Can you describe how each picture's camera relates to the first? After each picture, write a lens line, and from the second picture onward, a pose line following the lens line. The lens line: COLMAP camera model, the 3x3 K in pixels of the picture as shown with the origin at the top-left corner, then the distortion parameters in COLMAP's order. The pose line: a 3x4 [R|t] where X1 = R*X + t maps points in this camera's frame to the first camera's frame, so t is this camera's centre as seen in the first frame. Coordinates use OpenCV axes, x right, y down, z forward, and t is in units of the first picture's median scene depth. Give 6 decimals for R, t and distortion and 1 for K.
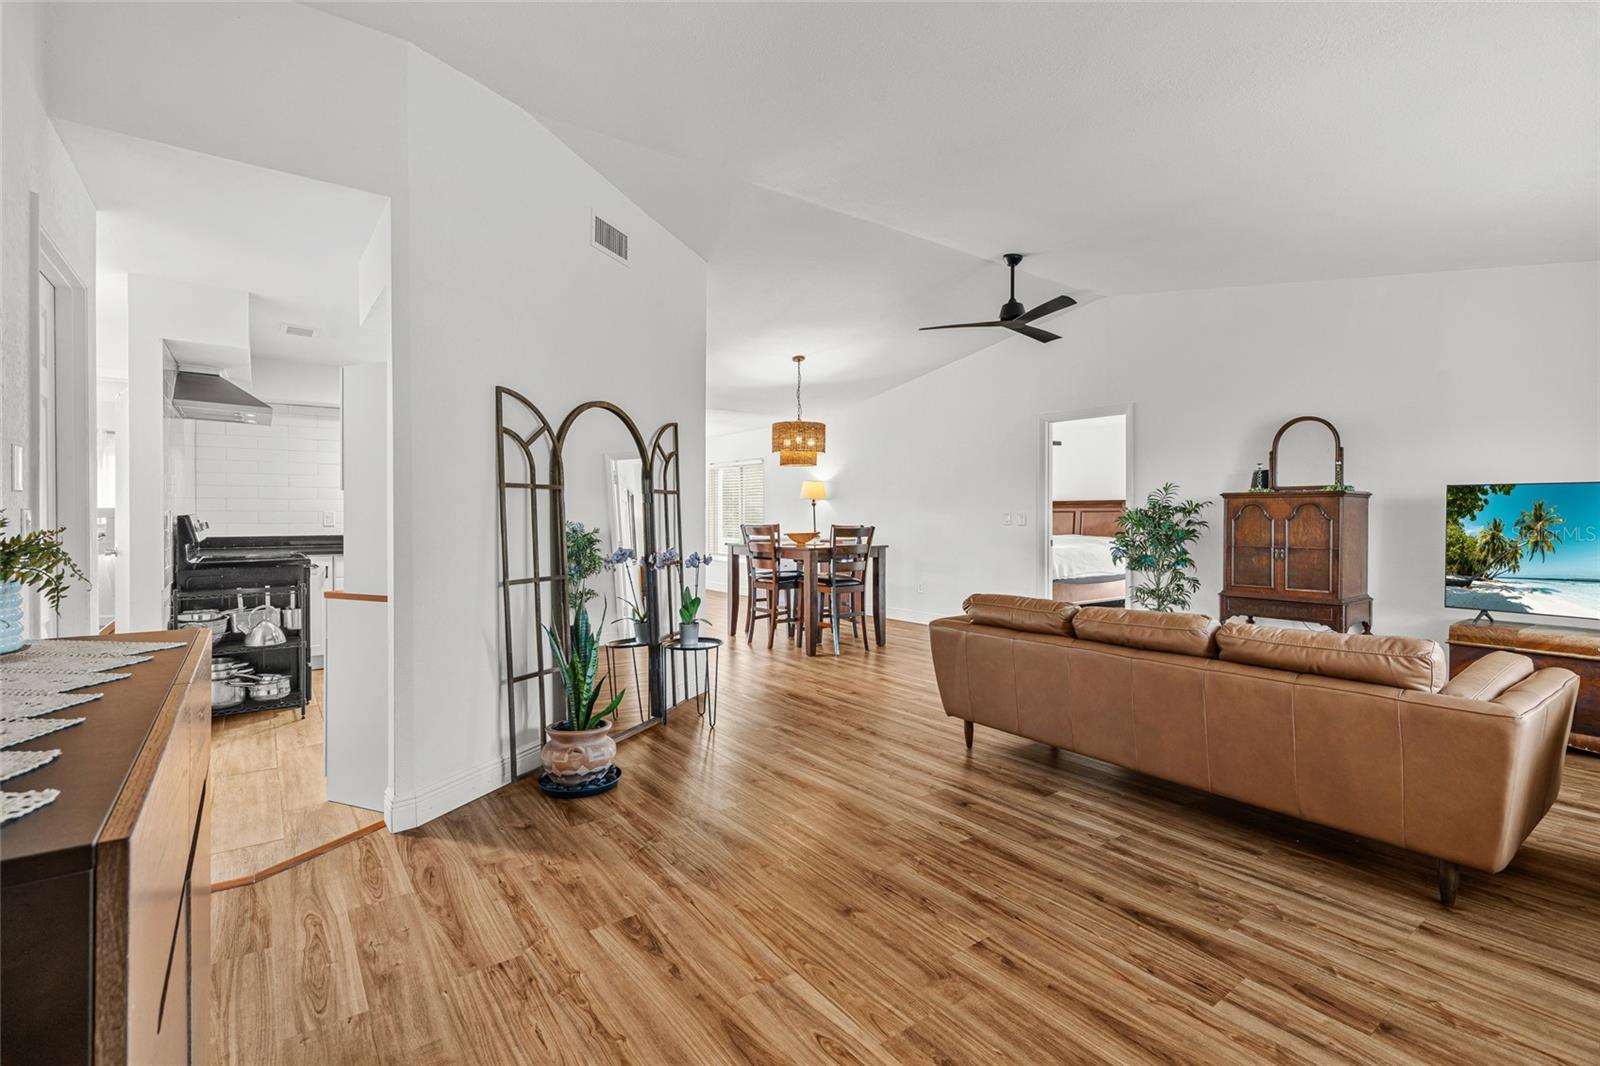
lens RADIAL K [[719.8, 0, 789.0], [0, 719.8, 516.8], [0, 0, 1]] dist [0.000456, -0.019777]
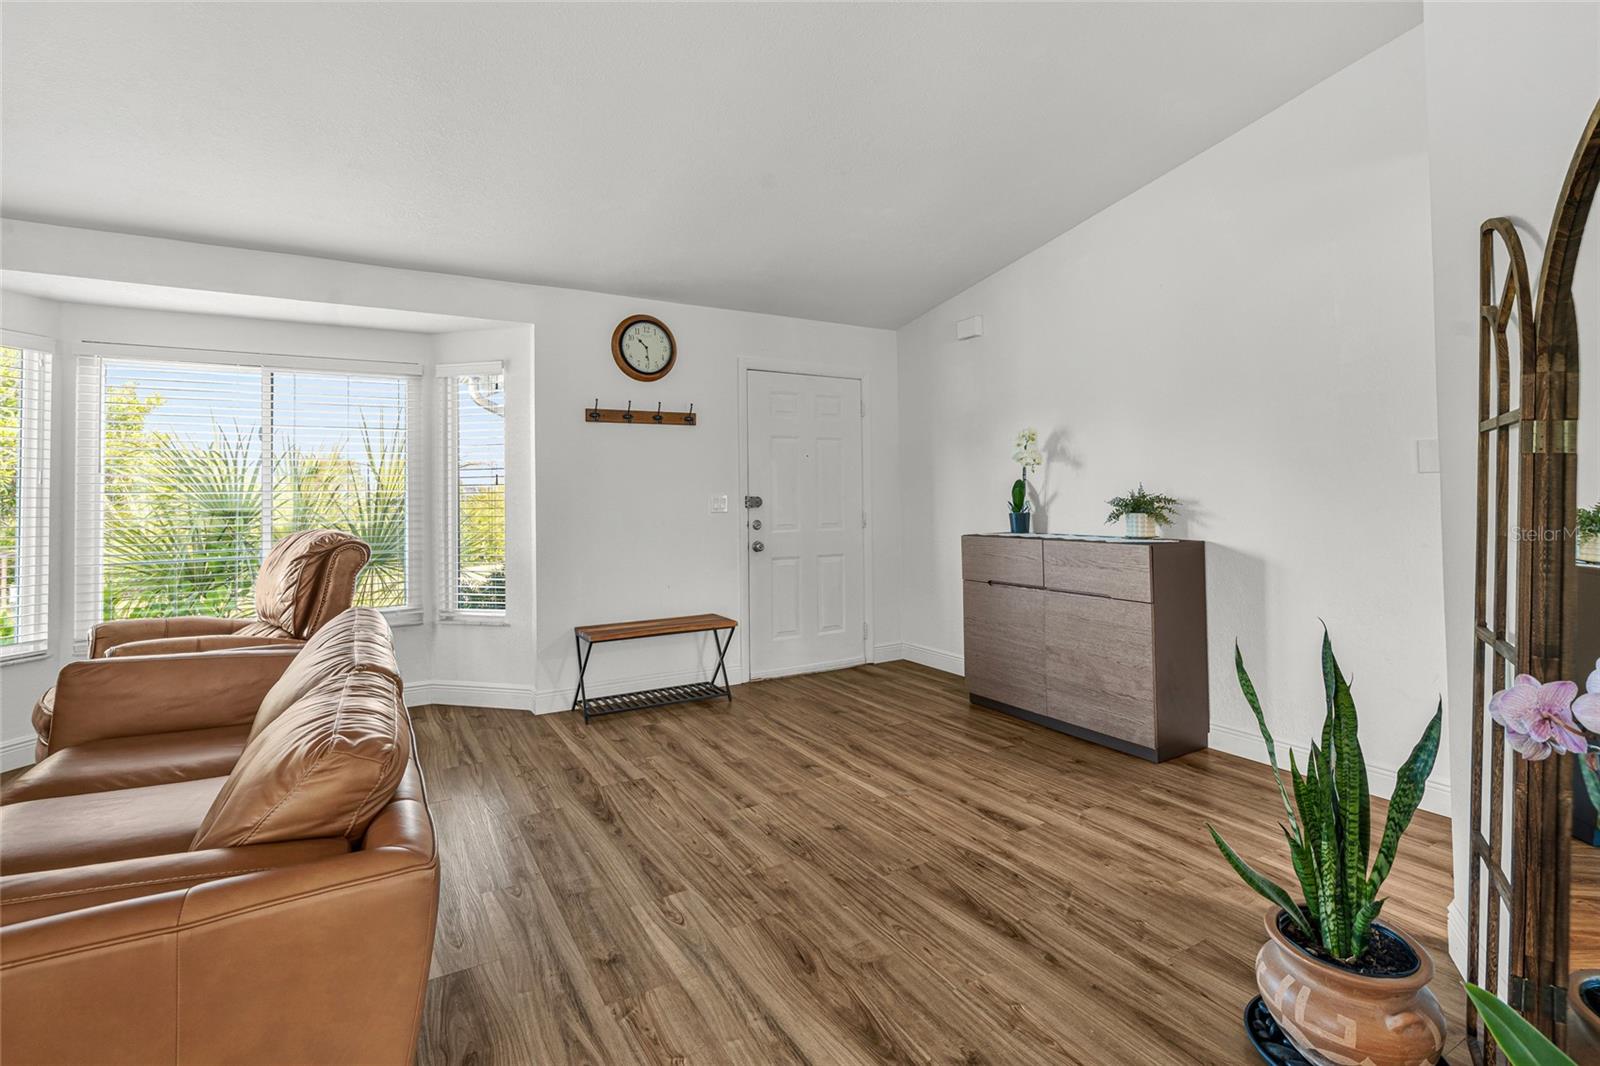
lens RADIAL K [[715.4, 0, 813.0], [0, 715.4, 497.2], [0, 0, 1]] dist [-0.080179, 0.024961]
pose [[-0.996700, 0.013034, 0.080123, 0.012734], [0.013228, 0.999911, 0.001894, -0.002148], [-0.080091, 0.002947, -0.996783, 1.212060]]
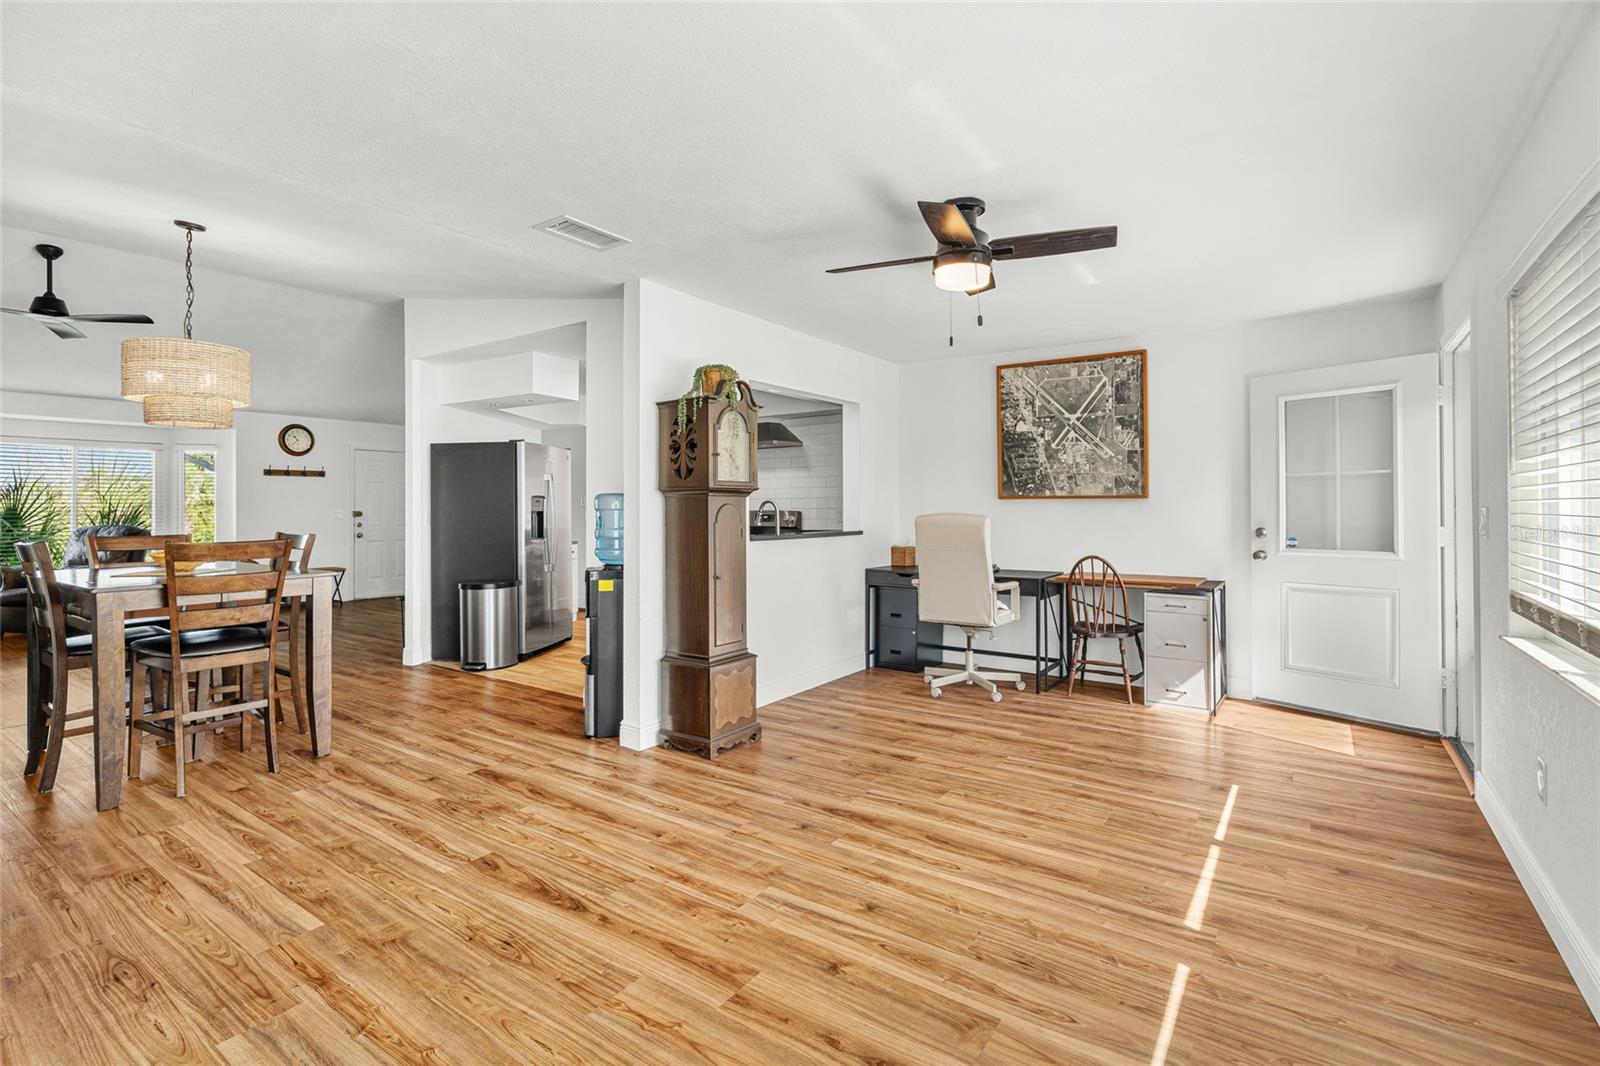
lens RADIAL K [[736.4, 0, 800.8], [0, 736.4, 500.0], [0, 0, 1]] dist [-0.001073, 0.001131]
pose [[-0.945823, -0.002603, -0.324671, -0.427807], [-0.000450, 0.999977, -0.006707, -0.024620], [0.324681, -0.006198, -0.945803, 2.984556]]
